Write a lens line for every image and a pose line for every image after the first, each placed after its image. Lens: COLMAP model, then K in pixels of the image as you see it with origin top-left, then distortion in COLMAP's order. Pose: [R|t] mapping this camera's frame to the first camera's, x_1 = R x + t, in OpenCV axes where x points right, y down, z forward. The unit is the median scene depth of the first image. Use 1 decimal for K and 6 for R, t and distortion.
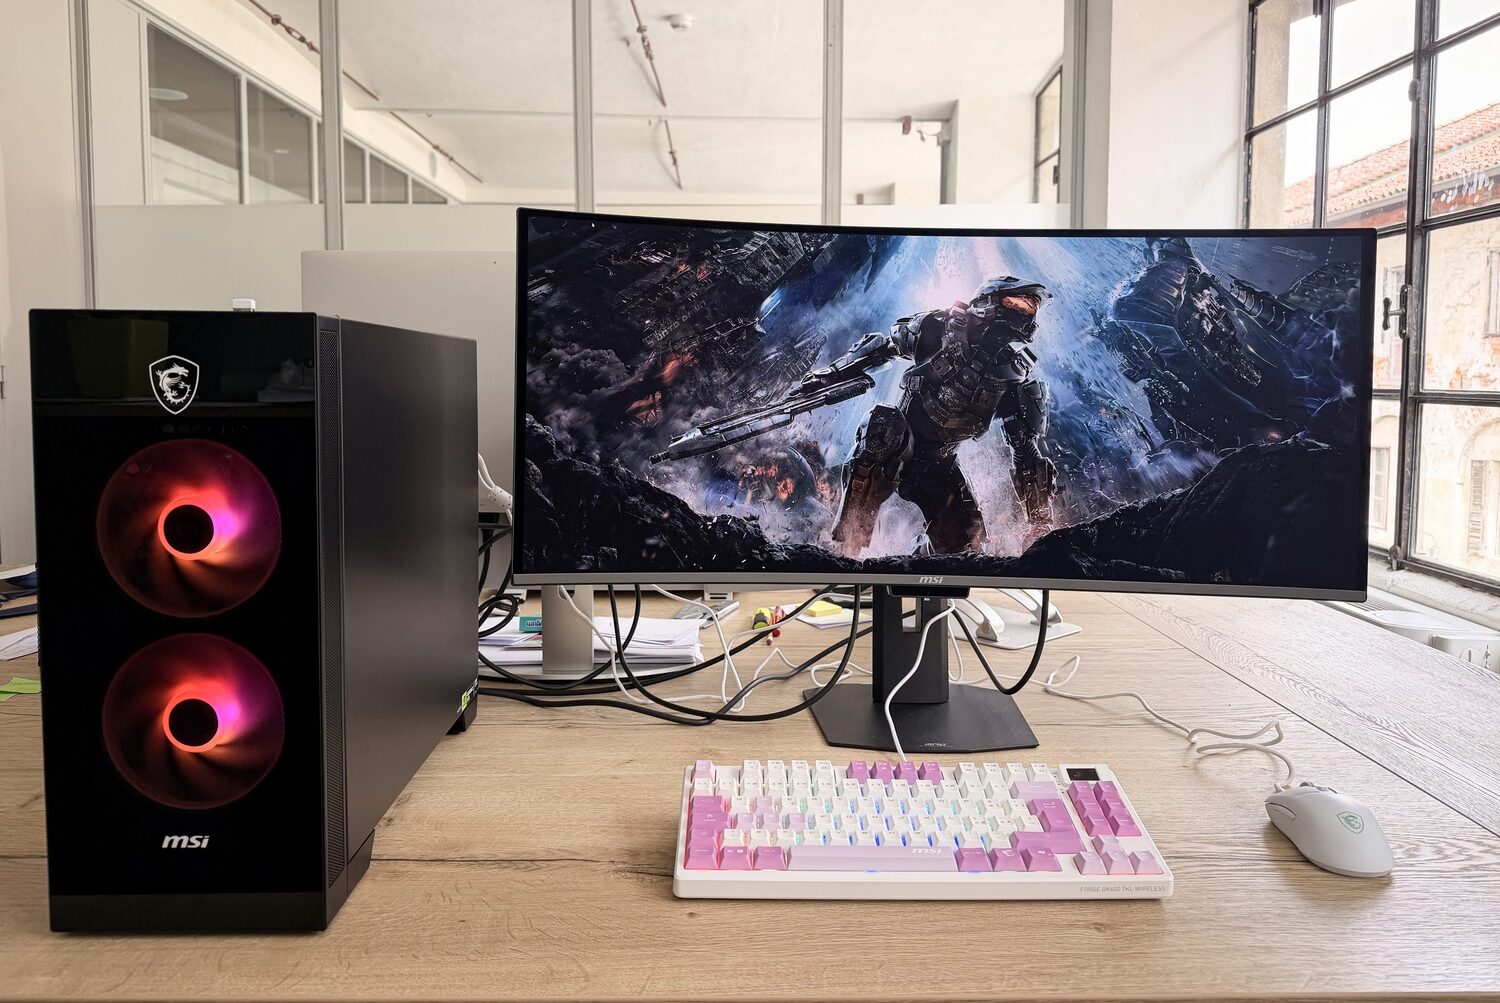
lens RADIAL K [[1024.9, 0, 755.6], [0, 1024.9, 407.8], [0, 0, 1]] dist [0.005819, -0.029509]
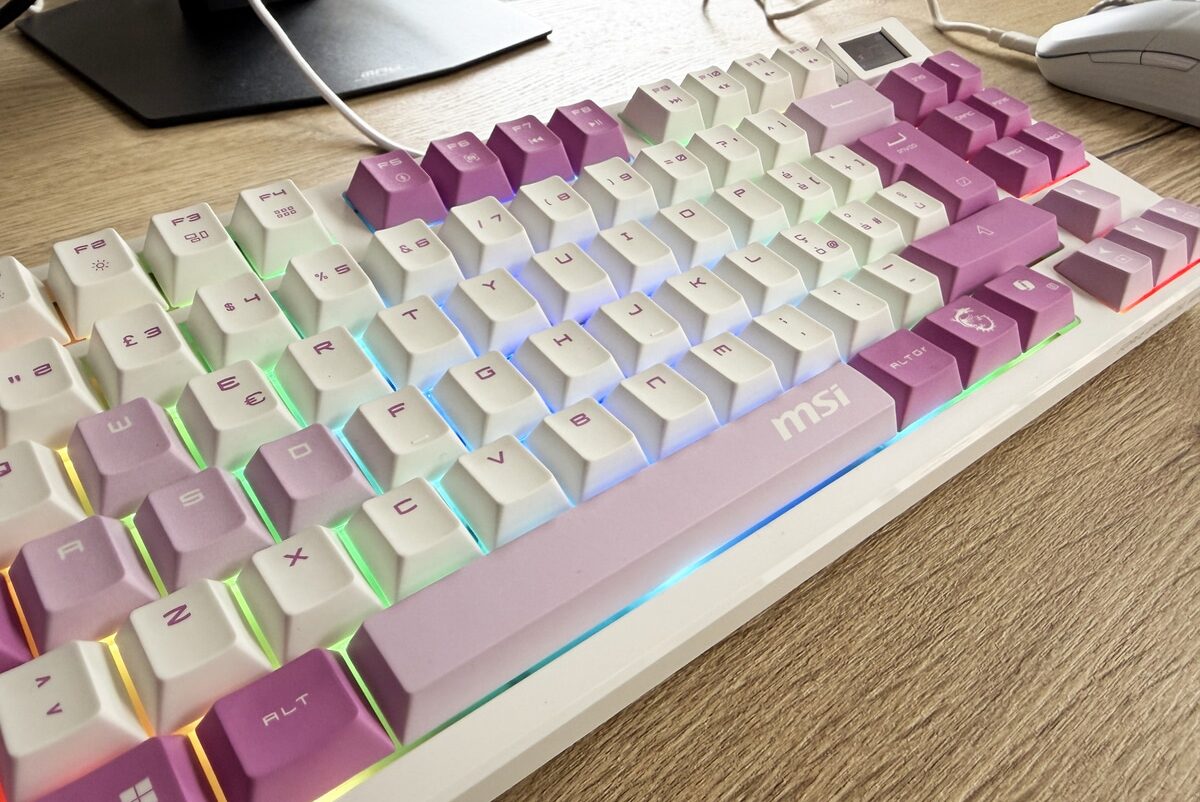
lens RADIAL K [[857.2, 0, 526.9], [0, 857.2, 397.2], [0, 0, 1]] dist [-0.022423, 0.042679]
pose [[0.816038, -0.373361, 0.441230, 0.000897], [0.016103, 0.777765, 0.628349, 0.240360], [-0.577774, -0.505651, 0.640698, 0.766336]]
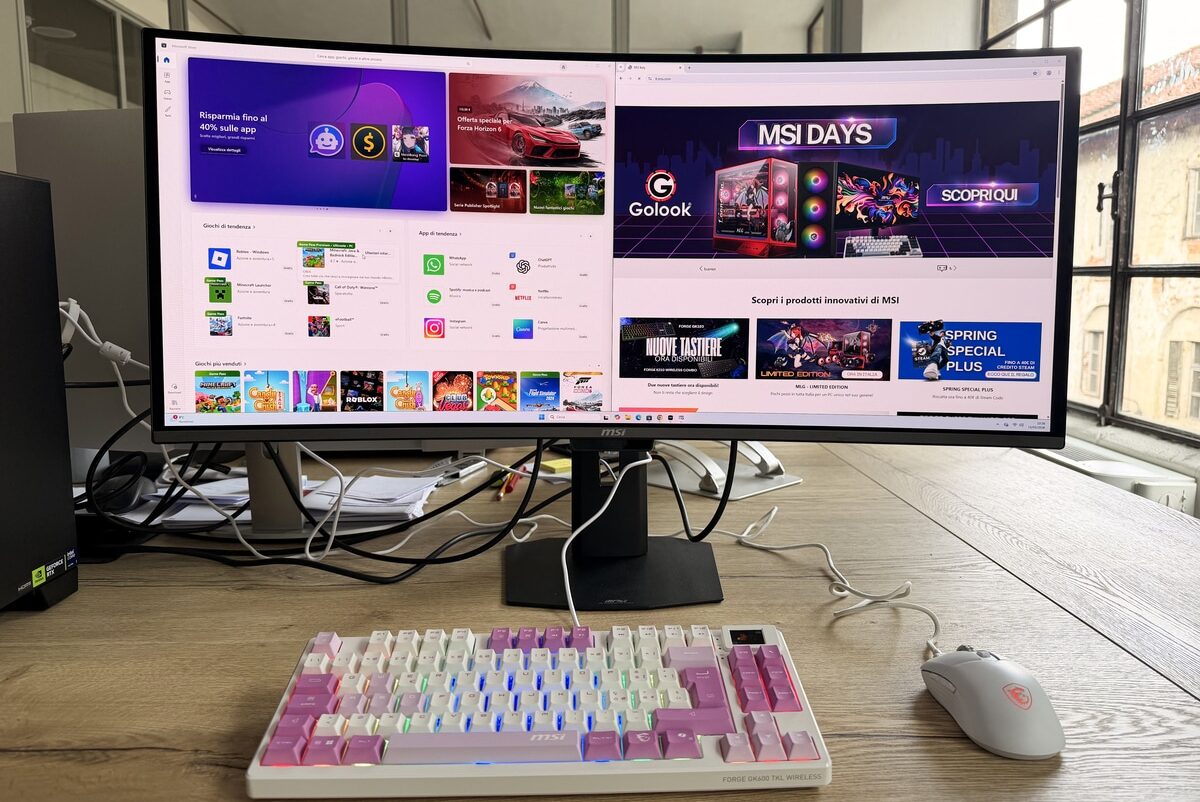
lens RADIAL K [[851.7, 0, 600.4], [0, 851.7, 350.9], [0, 0, 1]] dist [0.003764, -0.034858]
pose [[0.999743, -0.011327, 0.019650, 0.171944], [0.010204, 0.998361, 0.056321, 0.058214], [-0.020255, -0.056106, 0.998219, 0.259210]]
